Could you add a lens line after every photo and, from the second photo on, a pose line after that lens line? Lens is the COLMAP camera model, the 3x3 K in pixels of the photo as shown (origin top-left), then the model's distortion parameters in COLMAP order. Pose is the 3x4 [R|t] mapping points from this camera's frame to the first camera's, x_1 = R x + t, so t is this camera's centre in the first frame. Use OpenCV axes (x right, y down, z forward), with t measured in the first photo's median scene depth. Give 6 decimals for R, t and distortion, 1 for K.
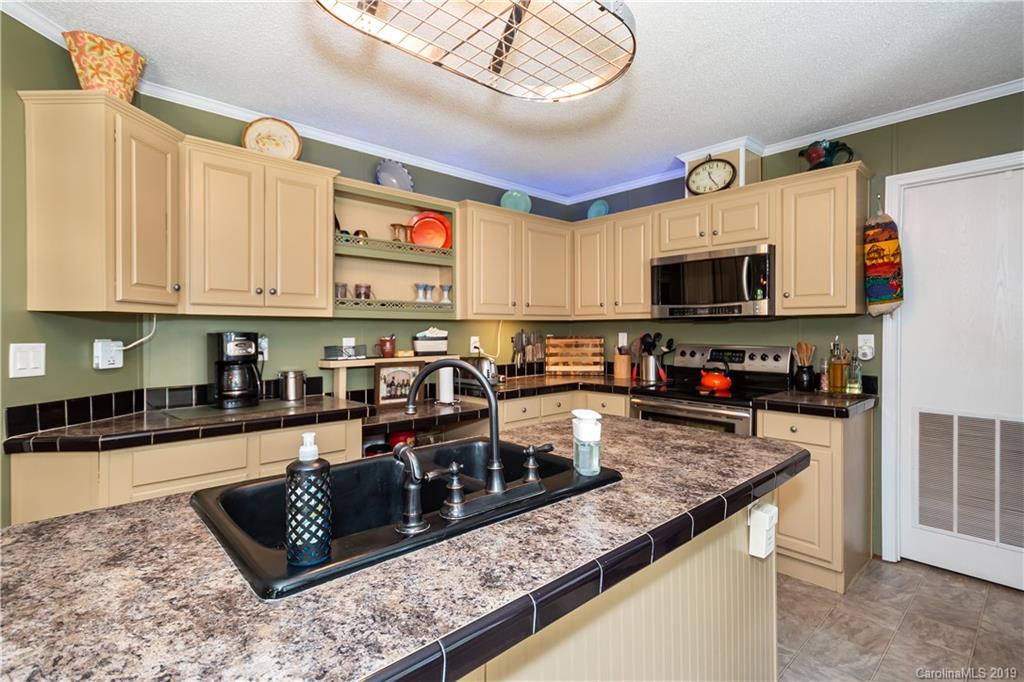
lens RADIAL K [[490.5, 0, 512.3], [0, 490.5, 332.0], [0, 0, 1]] dist [0.008945, 0.001958]
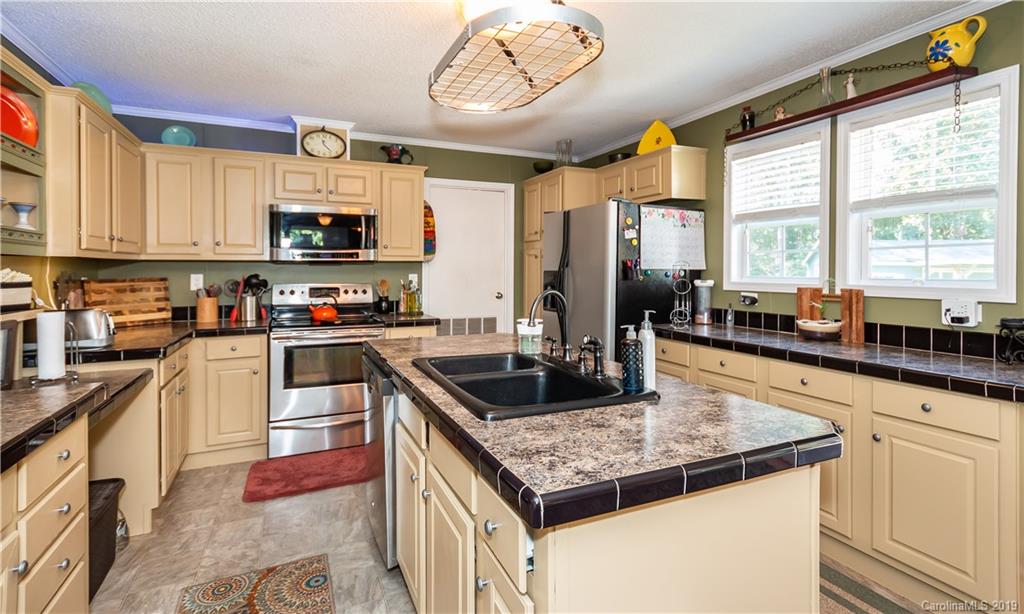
lens RADIAL K [[484.2, 0, 496.2], [0, 484.2, 274.2], [0, 0, 1]] dist [0.006057, 0.000498]
pose [[0.334709, -0.006394, 0.942300, -0.570329], [0.002251, 0.999980, 0.005986, -0.003295], [-0.942319, 0.000118, 0.334717, 0.199945]]
